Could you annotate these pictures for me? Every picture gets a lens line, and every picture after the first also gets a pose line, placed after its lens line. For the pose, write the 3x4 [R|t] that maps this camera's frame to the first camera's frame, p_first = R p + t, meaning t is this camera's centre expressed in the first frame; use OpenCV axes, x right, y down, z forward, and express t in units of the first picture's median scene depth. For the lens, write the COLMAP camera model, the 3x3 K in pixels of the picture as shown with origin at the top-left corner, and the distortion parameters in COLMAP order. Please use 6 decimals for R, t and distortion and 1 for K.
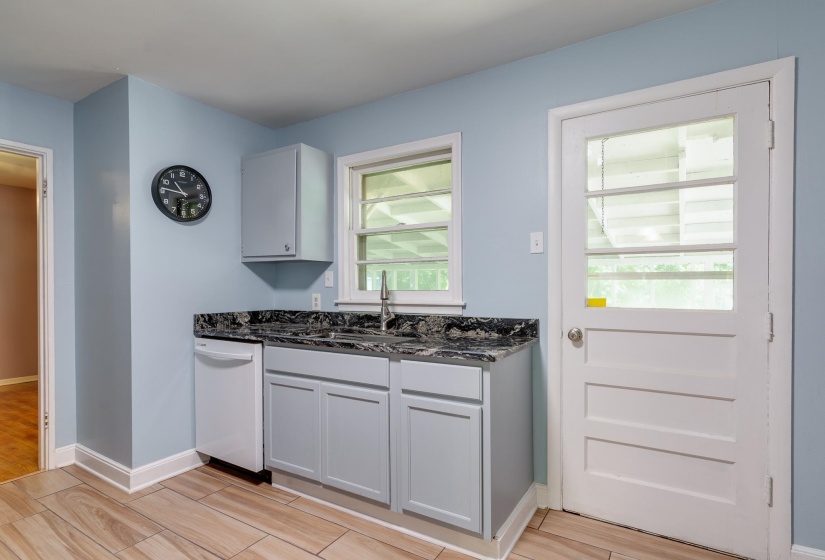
lens RADIAL K [[417.9, 0, 409.2], [0, 417.9, 286.2], [0, 0, 1]] dist [-0.001074, 0.000000]
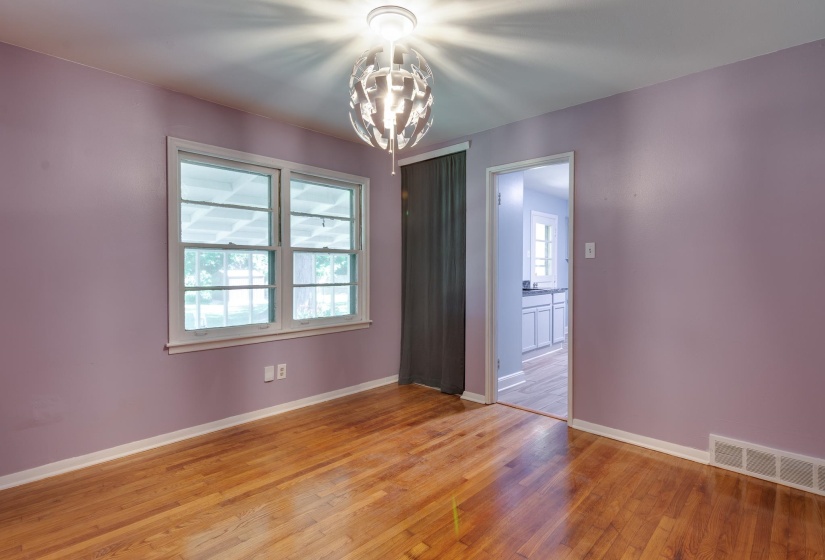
lens RADIAL K [[417.9, 0, 409.2], [0, 417.9, 286.2], [0, 0, 1]] dist [-0.001074, 0.000000]
pose [[0.210008, -0.033983, 0.977109, -2.425631], [0.010335, 0.999417, 0.032538, 0.014401], [-0.977645, 0.003265, 0.210237, 1.059439]]
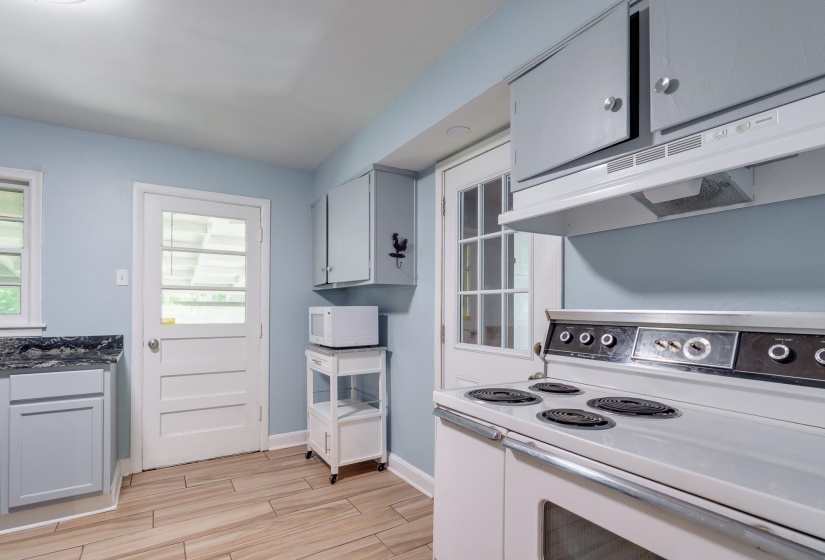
lens RADIAL K [[402.3, 0, 396.8], [0, 402.3, 307.1], [0, 0, 1]] dist [-0.001769, -0.000349]
pose [[0.449710, 0.008821, 0.893131, -0.389971], [0.000365, 0.999949, -0.010059, 0.003160], [-0.893174, 0.004849, 0.449684, -0.311667]]
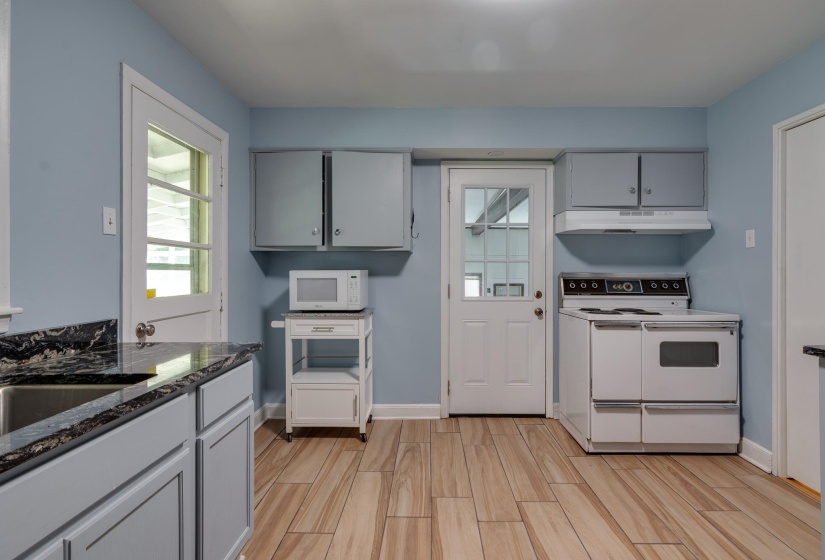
lens RADIAL K [[426.7, 0, 429.6], [0, 426.7, 272.3], [0, 0, 1]] dist [-0.000452, -0.000153]
pose [[-0.524365, 0.002290, 0.851490, -0.603047], [0.006952, 0.999975, 0.001592, -0.005067], [-0.851465, 0.006755, -0.524368, 0.800719]]
